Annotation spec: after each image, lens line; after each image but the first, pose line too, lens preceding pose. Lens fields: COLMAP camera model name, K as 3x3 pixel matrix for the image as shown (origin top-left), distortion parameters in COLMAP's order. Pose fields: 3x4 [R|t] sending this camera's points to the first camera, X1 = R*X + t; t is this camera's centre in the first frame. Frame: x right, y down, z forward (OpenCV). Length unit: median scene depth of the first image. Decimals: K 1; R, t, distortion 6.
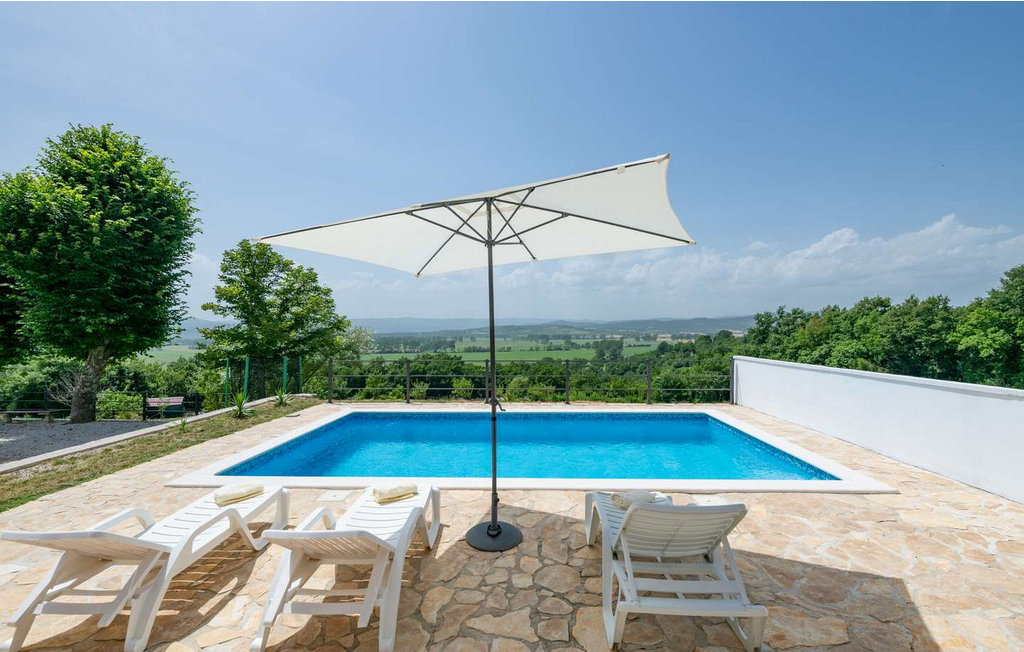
lens RADIAL K [[445.6, 0, 516.7], [0, 445.6, 329.1], [0, 0, 1]] dist [0.003058, 0.000294]
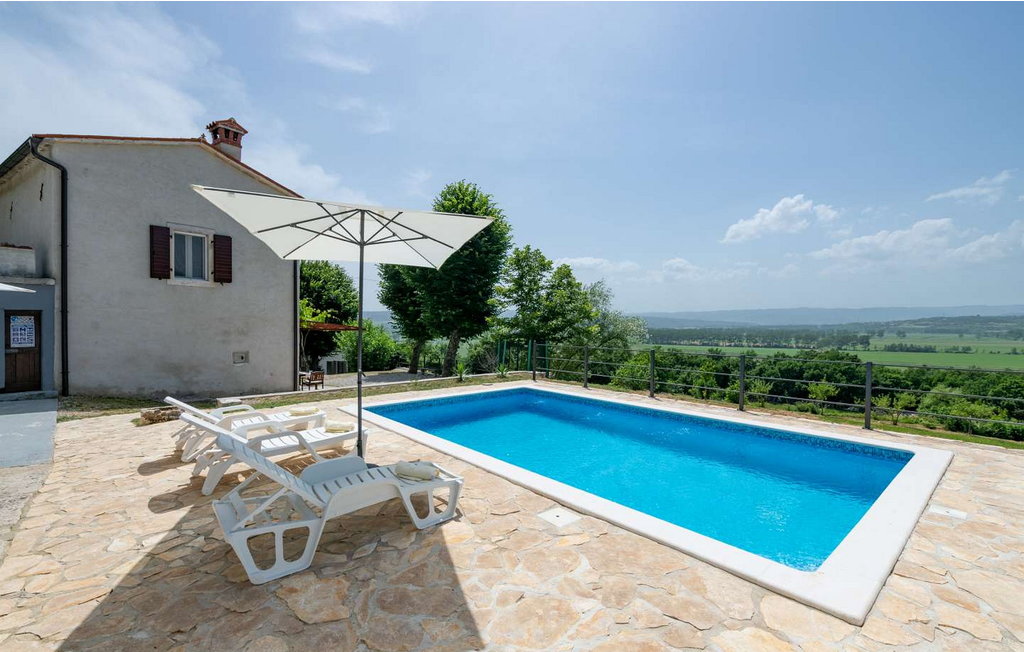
lens RADIAL K [[445.6, 0, 516.7], [0, 445.6, 329.1], [0, 0, 1]] dist [0.003058, 0.000294]
pose [[0.684824, 0.017126, -0.728507, 0.068526], [-0.003430, 0.999788, 0.020279, 0.001181], [0.728701, -0.011389, 0.684738, 0.026054]]
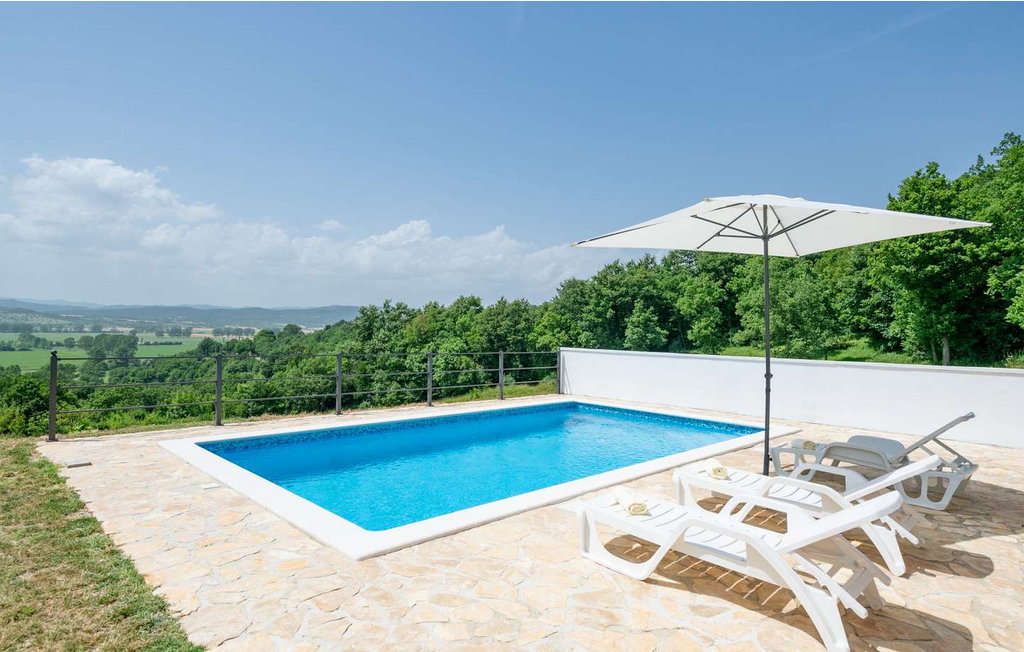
lens RADIAL K [[574.7, 0, 512.0], [0, 574.7, 326.0], [0, 0, 1]] dist [0.020514, 0.000337]
pose [[0.683757, 0.027624, 0.729186, -0.090458], [-0.031816, 0.999461, -0.008029, 0.003721], [-0.729015, -0.017710, 0.684268, 0.026237]]
